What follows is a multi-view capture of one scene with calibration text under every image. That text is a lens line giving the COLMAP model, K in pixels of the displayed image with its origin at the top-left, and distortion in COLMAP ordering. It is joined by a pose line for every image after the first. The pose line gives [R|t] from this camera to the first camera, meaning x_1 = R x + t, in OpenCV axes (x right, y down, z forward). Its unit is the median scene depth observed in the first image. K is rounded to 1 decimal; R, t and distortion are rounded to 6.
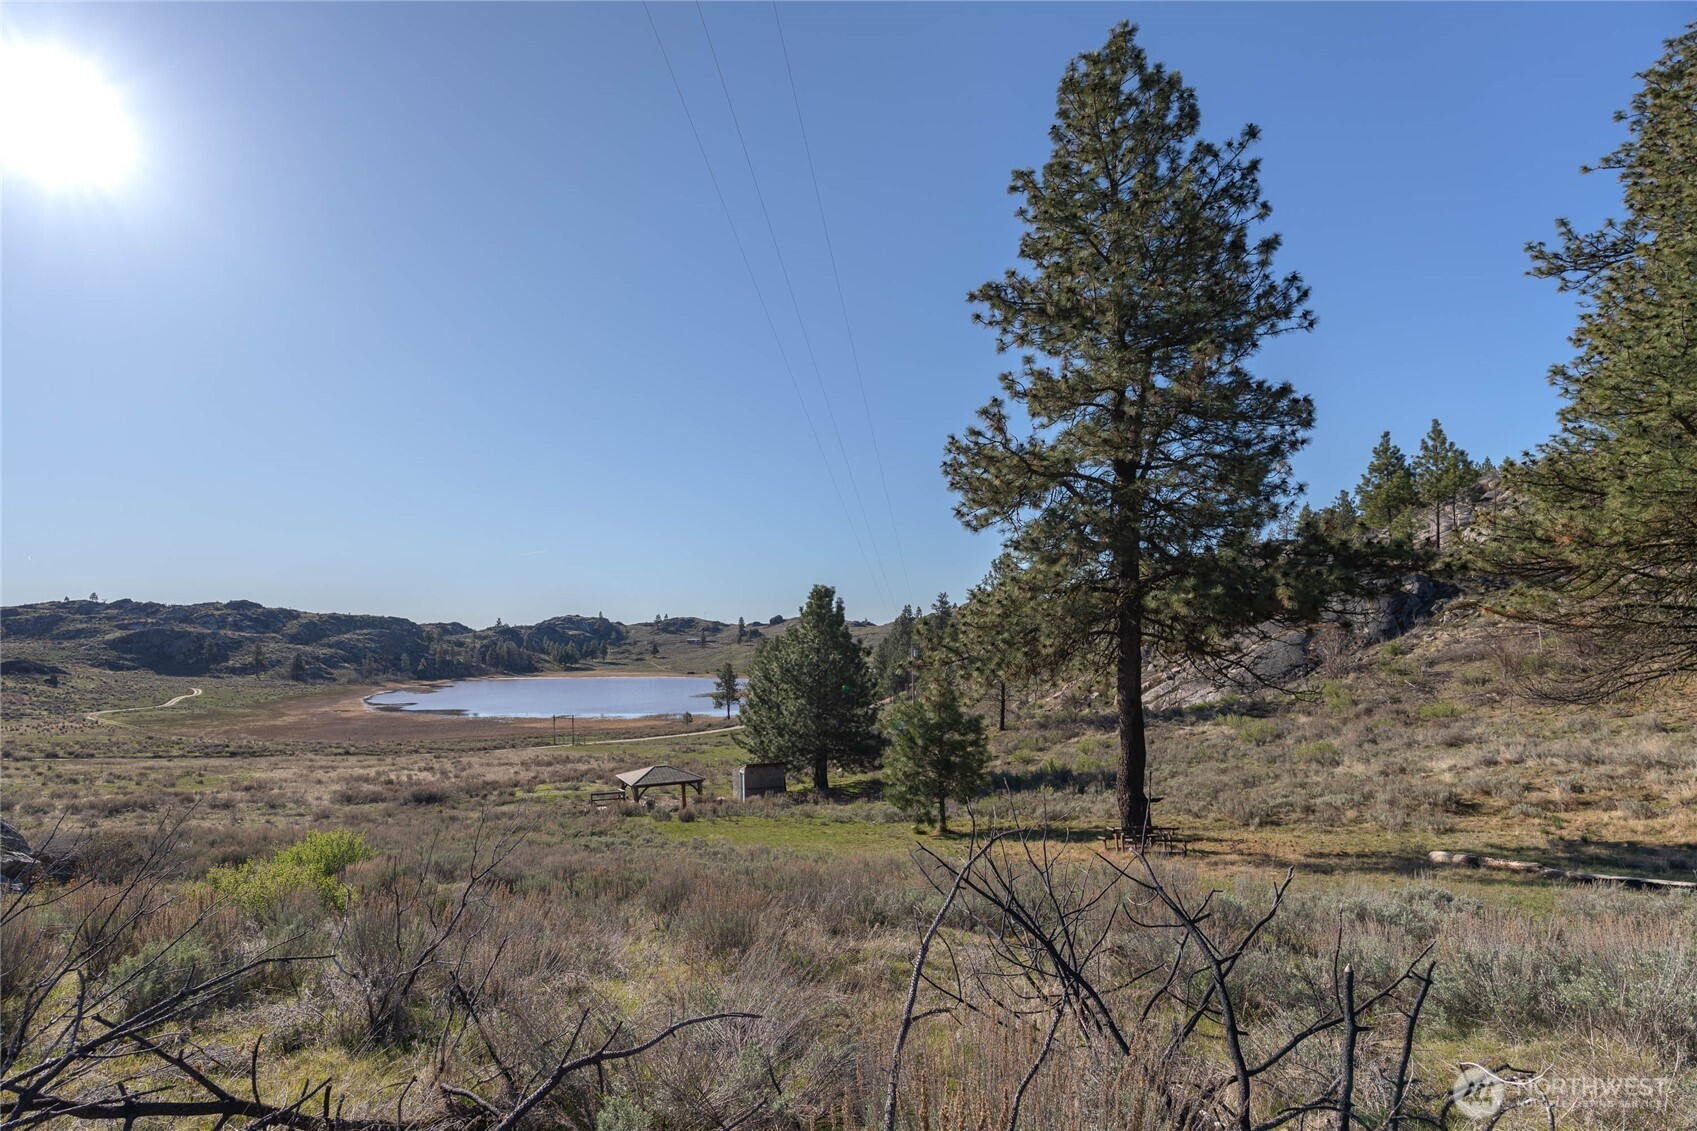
lens RADIAL K [[835.1, 0, 757.0], [0, 835.1, 627.5], [0, 0, 1]] dist [-0.002077, -0.000447]
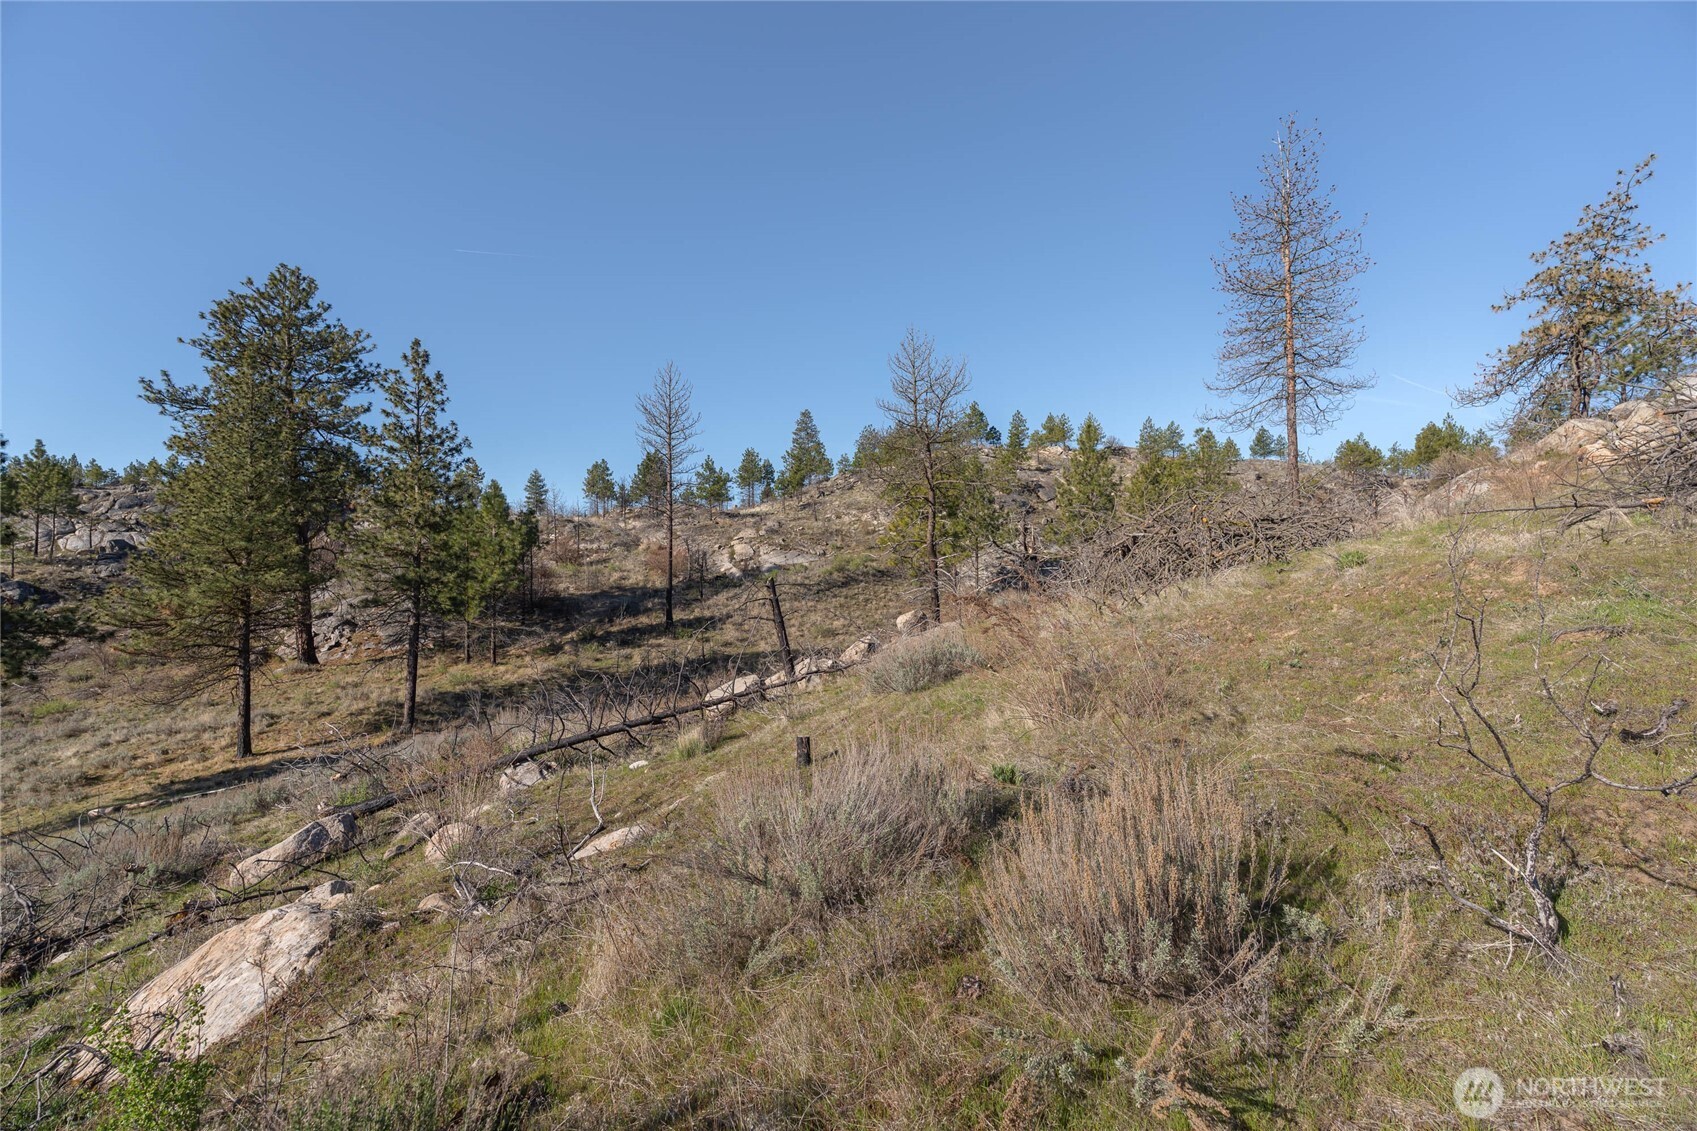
lens RADIAL K [[741.1, 0, 848.5], [0, 741.1, 565.5], [0, 0, 1]] dist [-0.001125, -0.001071]
pose [[0.031593, 0.045103, 0.998483, -0.370168], [0.000291, 0.998981, -0.045134, -0.089573], [-0.999501, 0.001716, 0.031548, -0.327550]]
